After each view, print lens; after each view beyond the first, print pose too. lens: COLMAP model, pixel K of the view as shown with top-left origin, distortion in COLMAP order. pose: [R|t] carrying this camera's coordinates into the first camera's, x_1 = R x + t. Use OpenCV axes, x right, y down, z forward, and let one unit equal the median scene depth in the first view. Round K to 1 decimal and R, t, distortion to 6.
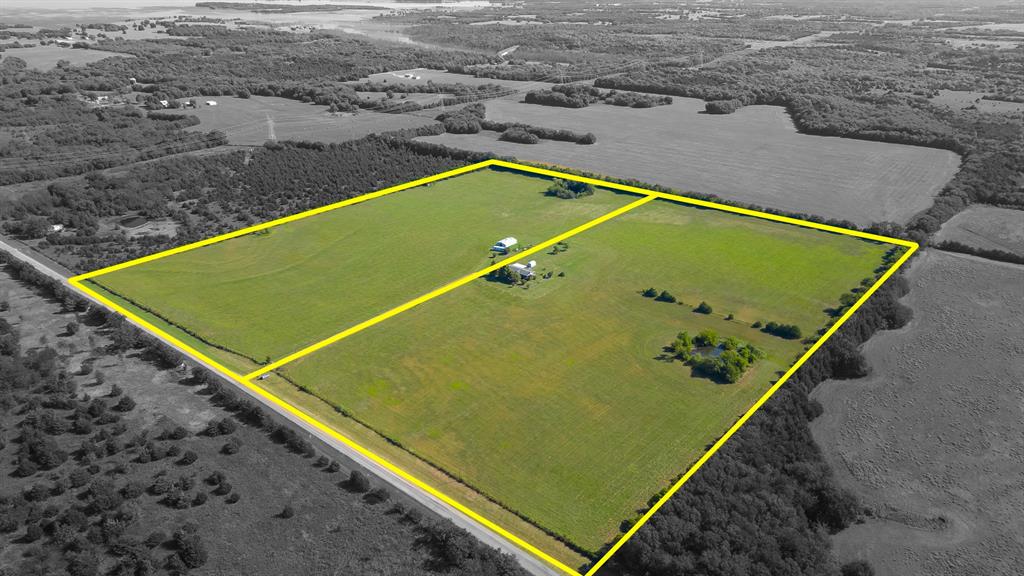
lens RADIAL K [[718.0, 0, 508.0], [0, 718.0, 283.4], [0, 0, 1]] dist [0.066621, -0.068727]
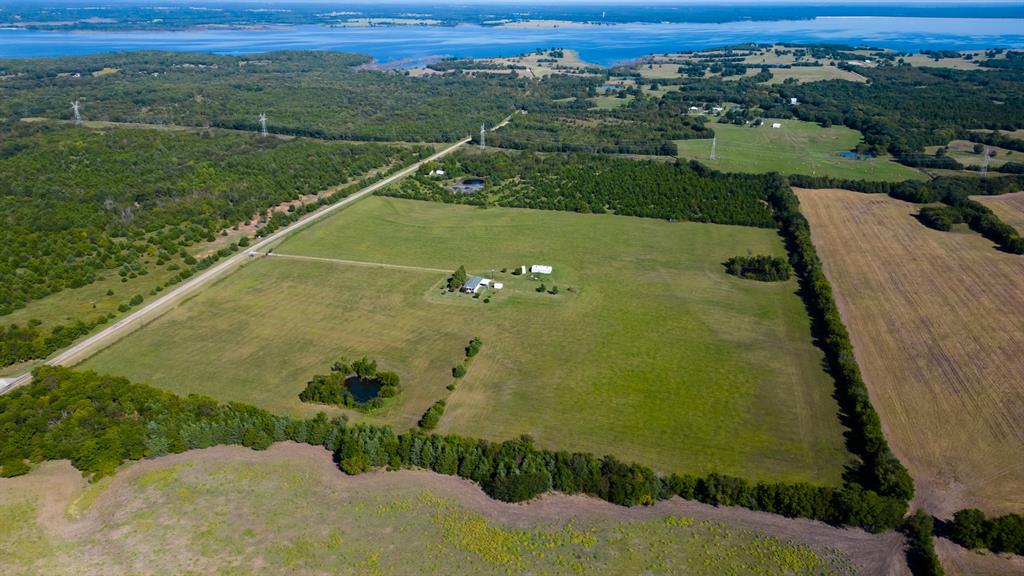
lens RADIAL K [[718.0, 0, 508.0], [0, 718.0, 283.4], [0, 0, 1]] dist [0.066621, -0.068727]
pose [[0.393892, 0.331167, -0.857425, 0.802505], [-0.357029, 0.914715, 0.189279, -0.201257], [0.846983, 0.231570, 0.478535, 0.459533]]
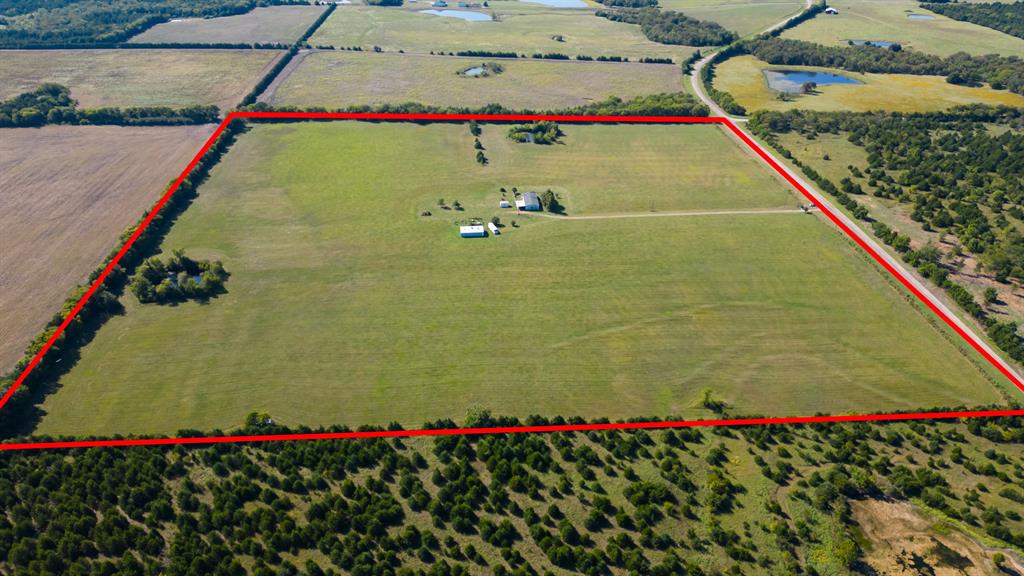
lens RADIAL K [[718.0, 0, 508.0], [0, 718.0, 283.4], [0, 0, 1]] dist [0.066621, -0.068727]
pose [[-0.683010, -0.375925, 0.626241, -0.533585], [0.273841, 0.663052, 0.696687, -0.544419], [-0.677133, 0.647334, -0.349927, 1.224714]]
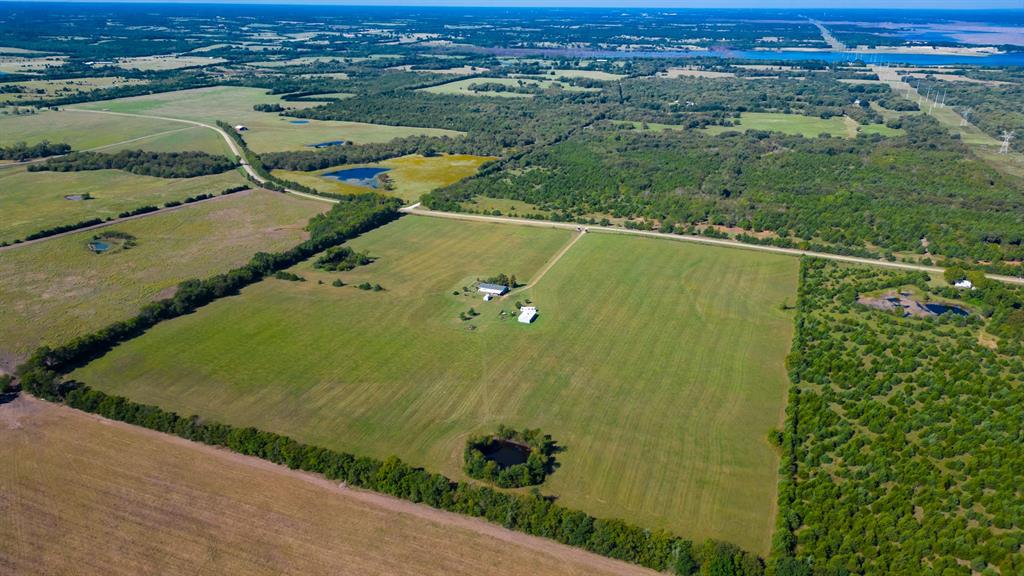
lens RADIAL K [[718.0, 0, 508.0], [0, 718.0, 283.4], [0, 0, 1]] dist [0.066621, -0.068727]
pose [[-0.953129, 0.095983, -0.286937, 0.271576], [-0.130523, 0.725134, 0.676125, -0.678613], [0.272965, 0.681886, -0.678618, 1.510308]]
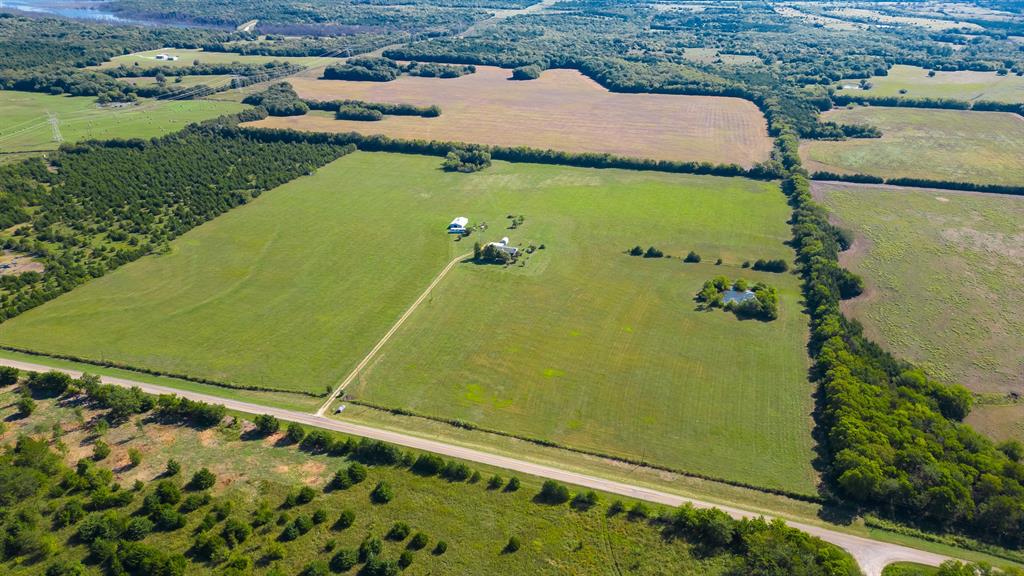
lens RADIAL K [[718.0, 0, 508.0], [0, 718.0, 283.4], [0, 0, 1]] dist [0.066621, -0.068727]
pose [[0.922761, -0.160105, 0.350541, -0.270392], [0.148483, 0.987095, 0.059976, -0.024055], [-0.355619, -0.003294, 0.934625, 0.087388]]
